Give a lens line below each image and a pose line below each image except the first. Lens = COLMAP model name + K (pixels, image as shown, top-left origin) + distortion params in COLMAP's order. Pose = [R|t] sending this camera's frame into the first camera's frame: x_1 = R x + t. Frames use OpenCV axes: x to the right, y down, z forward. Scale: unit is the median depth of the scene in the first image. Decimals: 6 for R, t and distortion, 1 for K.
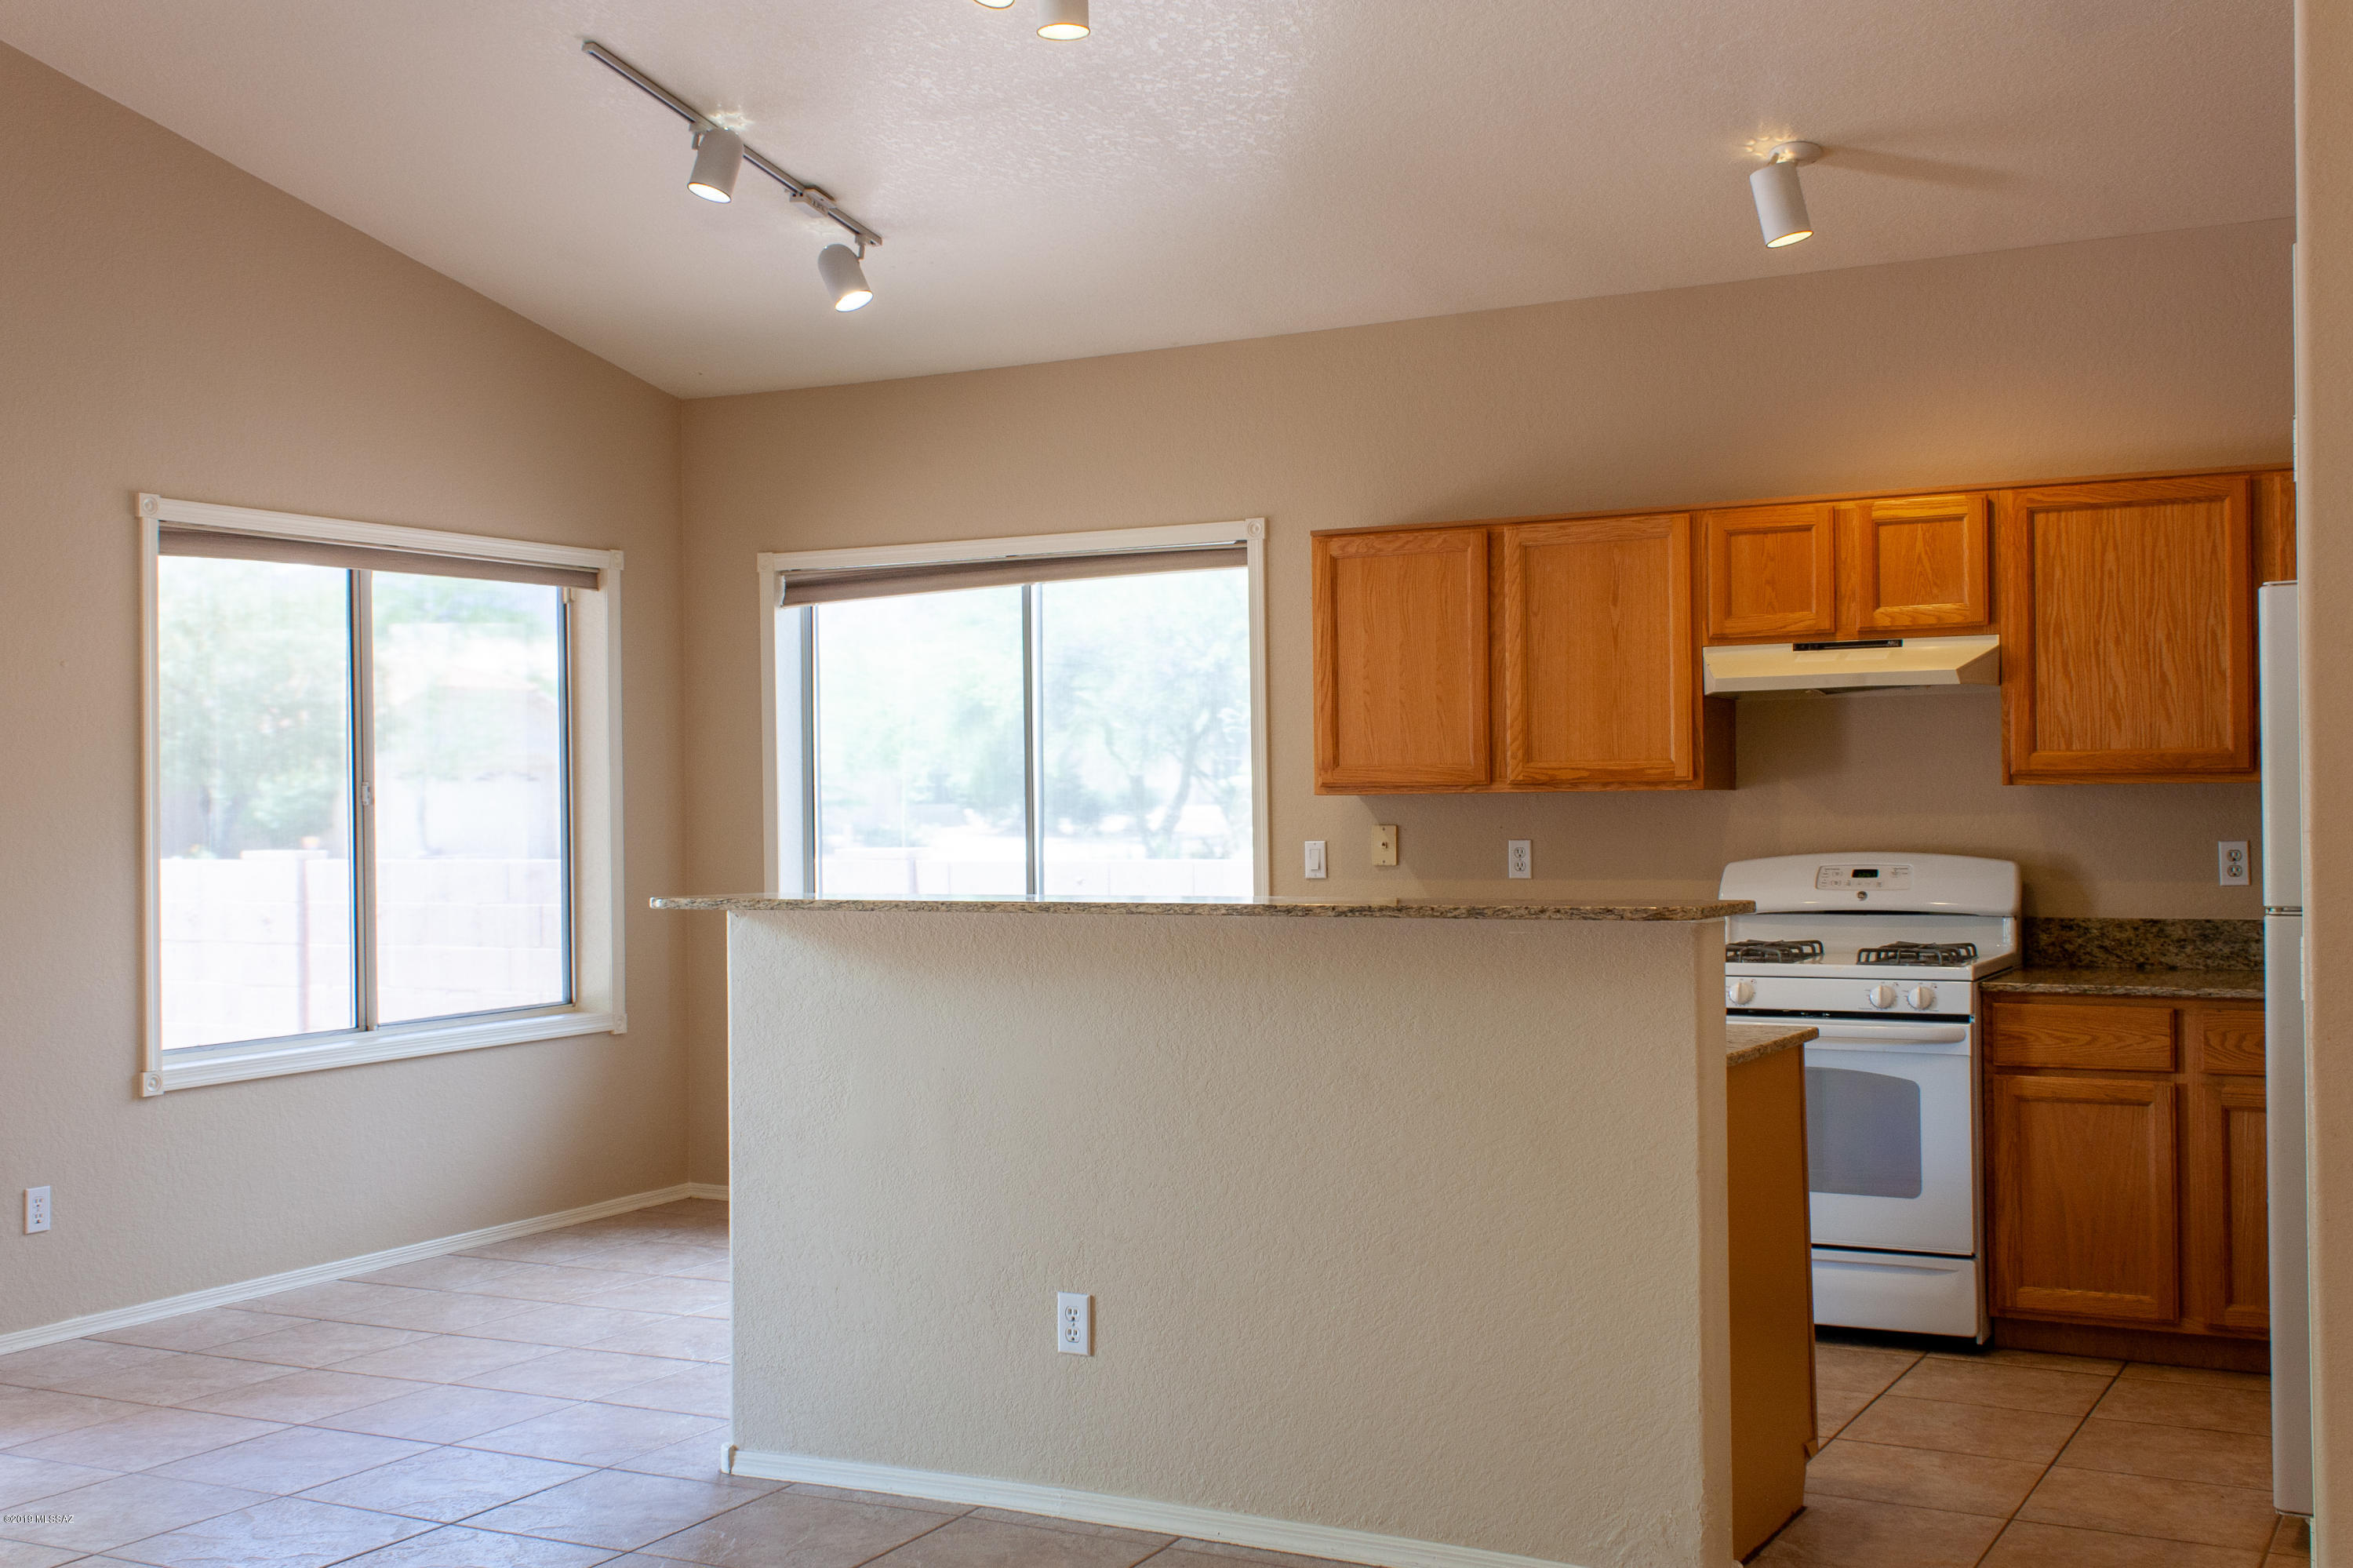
lens RADIAL K [[2509.1, 0, 1177.8], [0, 2509.1, 783.8], [0, 0, 1]] dist [0.041810, 0.000000]
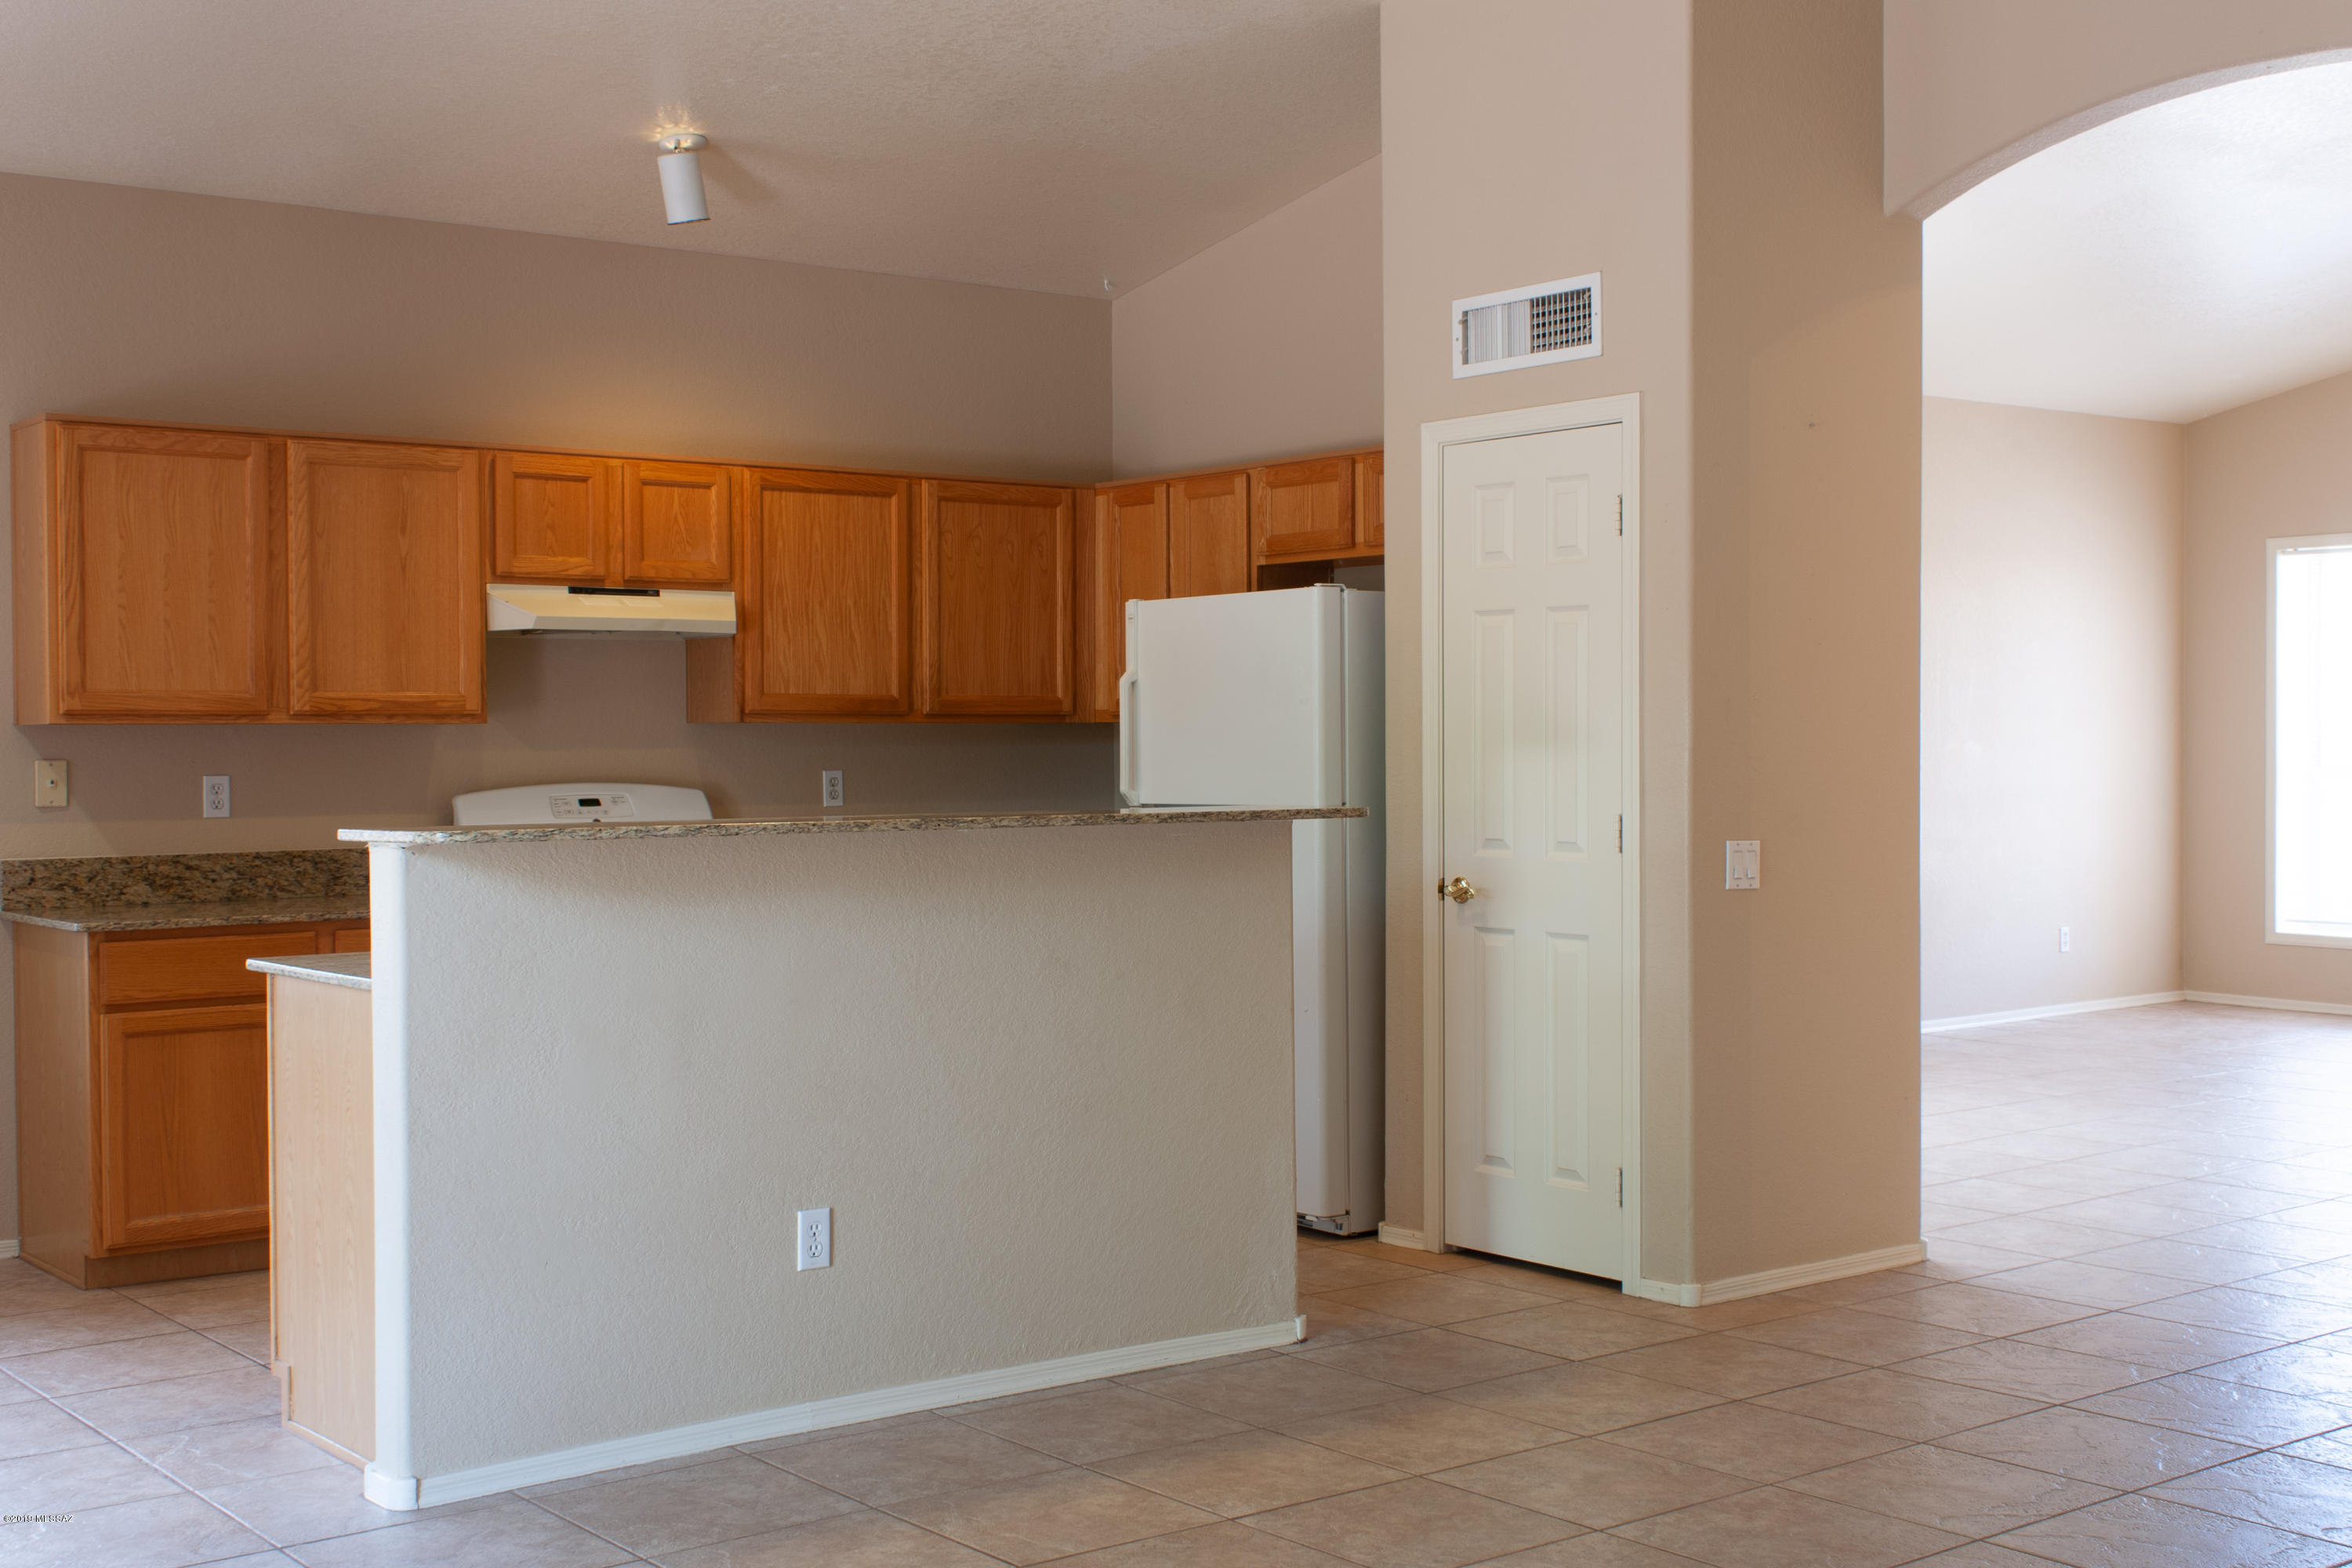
lens RADIAL K [[2667.6, 0, 1138.4], [0, 2667.6, 833.6], [0, 0, 1]] dist [-0.001550, 0.000000]
pose [[0.404055, -0.023067, 0.914444, -0.691294], [-0.007238, 0.999570, 0.028412, 0.014819], [-0.914706, -0.018099, 0.403715, 0.323878]]
